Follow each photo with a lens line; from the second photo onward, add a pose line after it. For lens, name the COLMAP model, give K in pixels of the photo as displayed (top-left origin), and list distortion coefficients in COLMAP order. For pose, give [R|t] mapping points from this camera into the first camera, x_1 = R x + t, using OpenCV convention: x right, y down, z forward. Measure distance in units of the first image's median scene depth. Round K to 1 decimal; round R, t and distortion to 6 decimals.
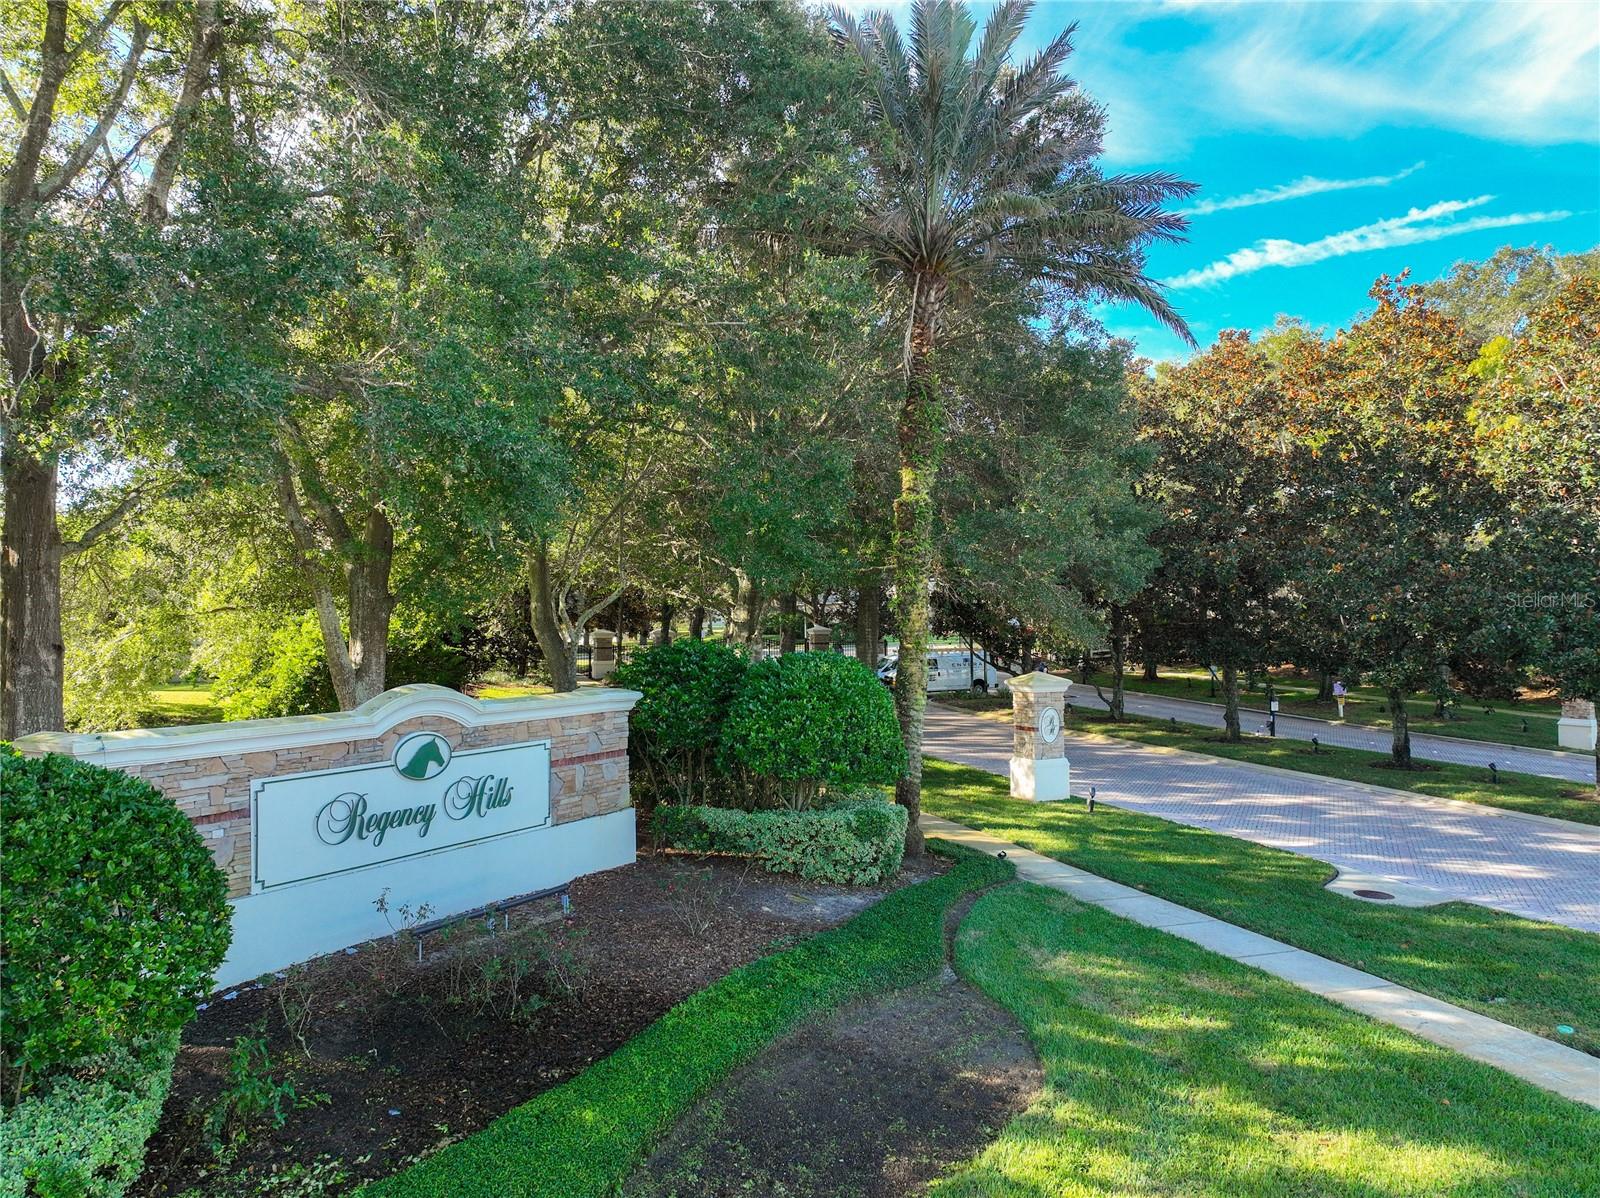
lens RADIAL K [[1120.8, 0, 818.7], [0, 1120.8, 597.3], [0, 0, 1]] dist [0.004639, -0.000236]
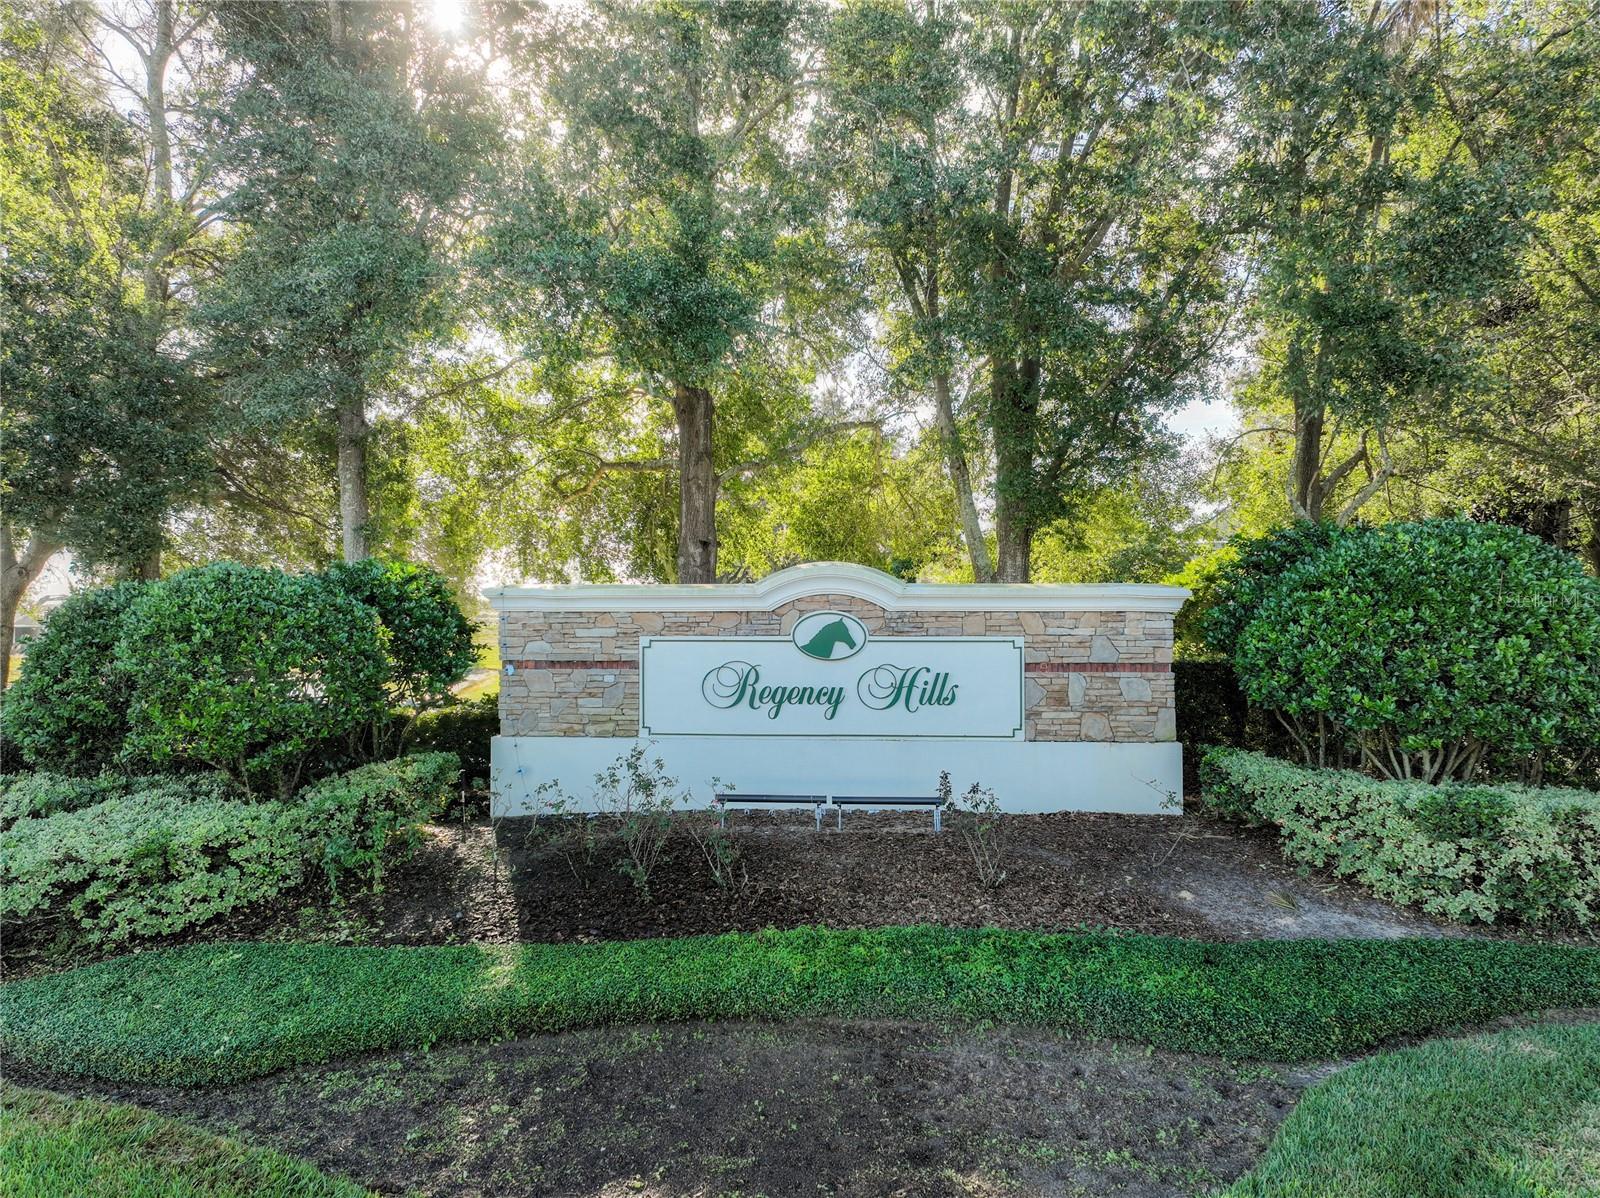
lens RADIAL K [[1120.8, 0, 818.7], [0, 1120.8, 597.3], [0, 0, 1]] dist [0.004639, -0.000236]
pose [[0.448857, -0.005220, -0.893588, 0.496412], [0.016606, 0.999859, 0.002500, 0.105621], [0.893449, -0.015961, 0.448880, 0.558708]]
